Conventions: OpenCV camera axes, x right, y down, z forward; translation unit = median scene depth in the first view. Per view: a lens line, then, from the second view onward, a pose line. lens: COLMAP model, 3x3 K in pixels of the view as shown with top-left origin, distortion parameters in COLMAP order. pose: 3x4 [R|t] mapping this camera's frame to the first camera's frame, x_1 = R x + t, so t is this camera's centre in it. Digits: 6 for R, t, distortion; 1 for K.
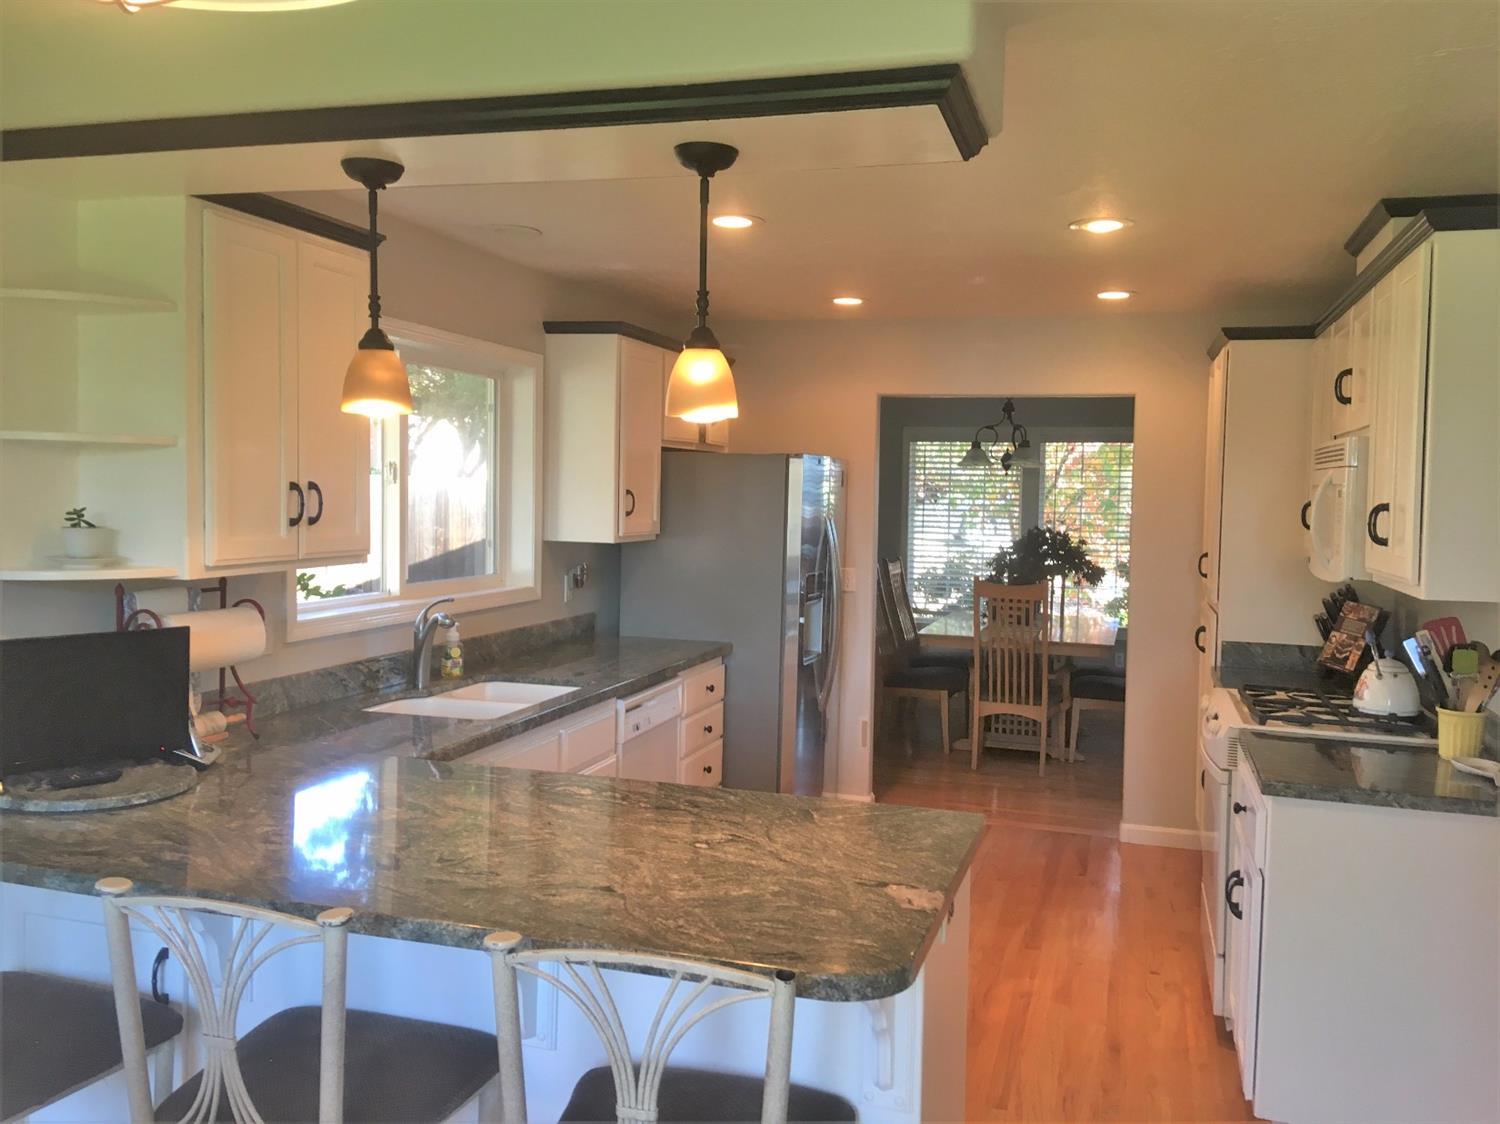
lens RADIAL K [[1260.0, 0, 751.0], [0, 1260.0, 557.5], [0, 0, 1]] dist [0.114100, -0.165428]
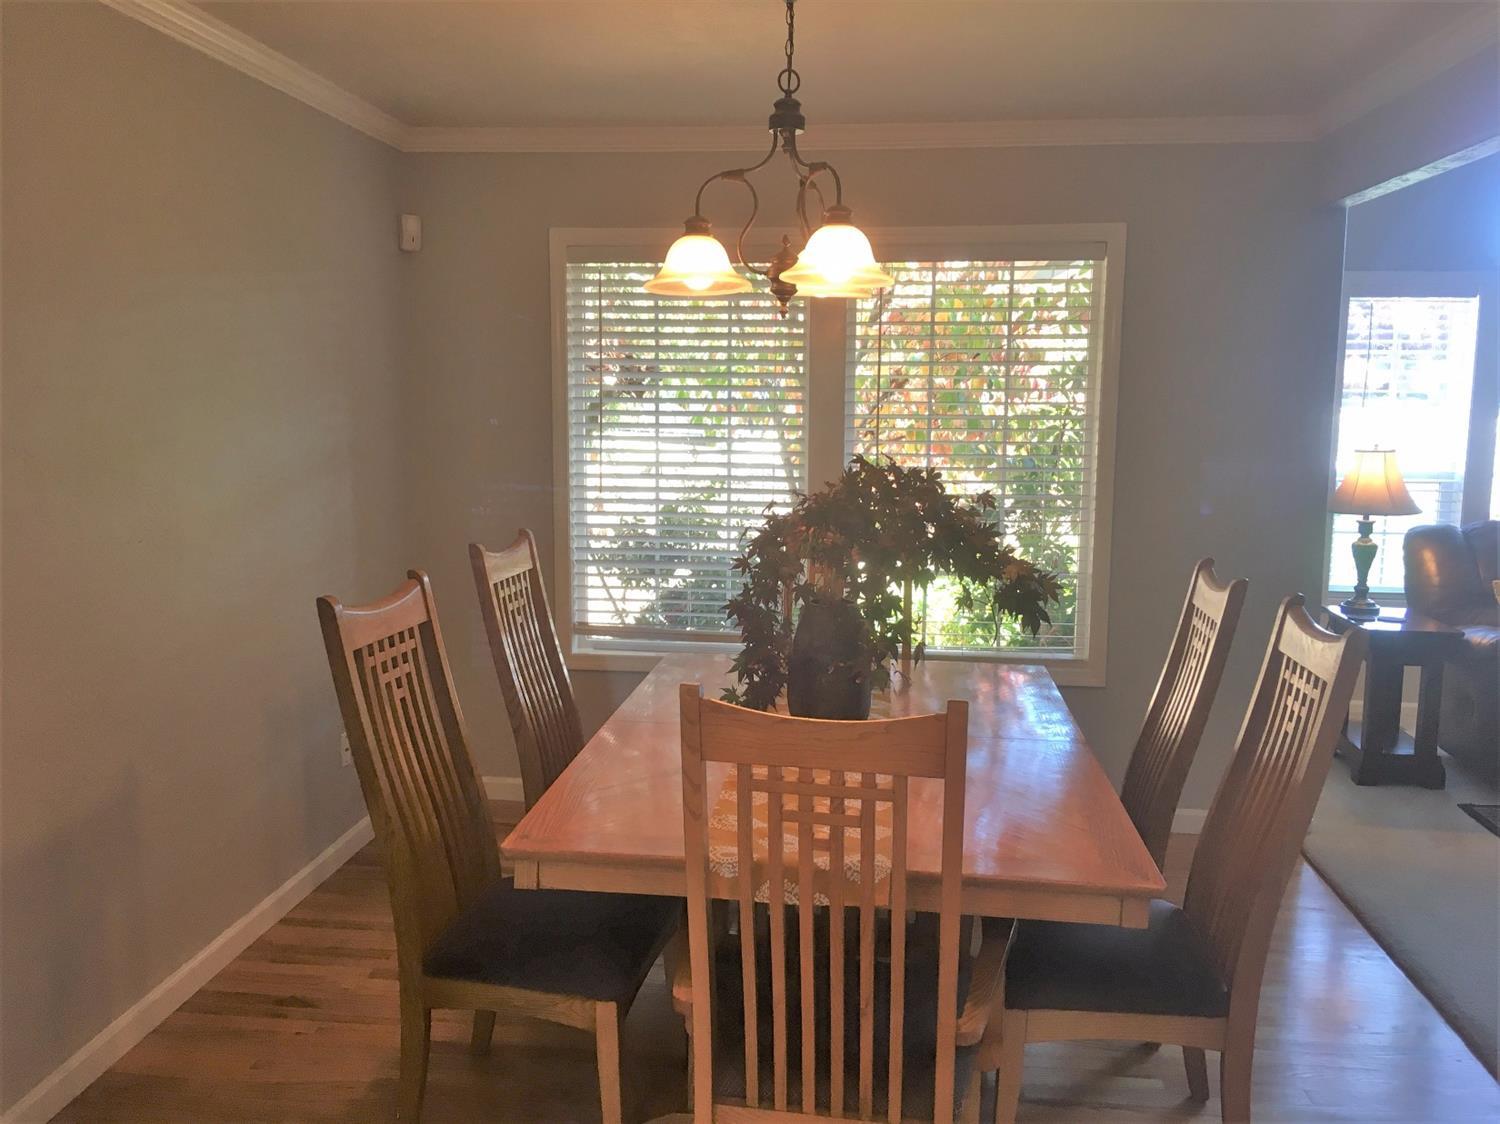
lens RADIAL K [[1260.0, 0, 747.7], [0, 1260.0, 552.9], [0, 0, 1]] dist [0.114100, -0.165428]
pose [[0.982136, -0.032602, 0.185324, 0.106579], [0.017881, 0.996590, 0.080555, -0.023830], [-0.187318, -0.075802, 0.979370, 0.557615]]
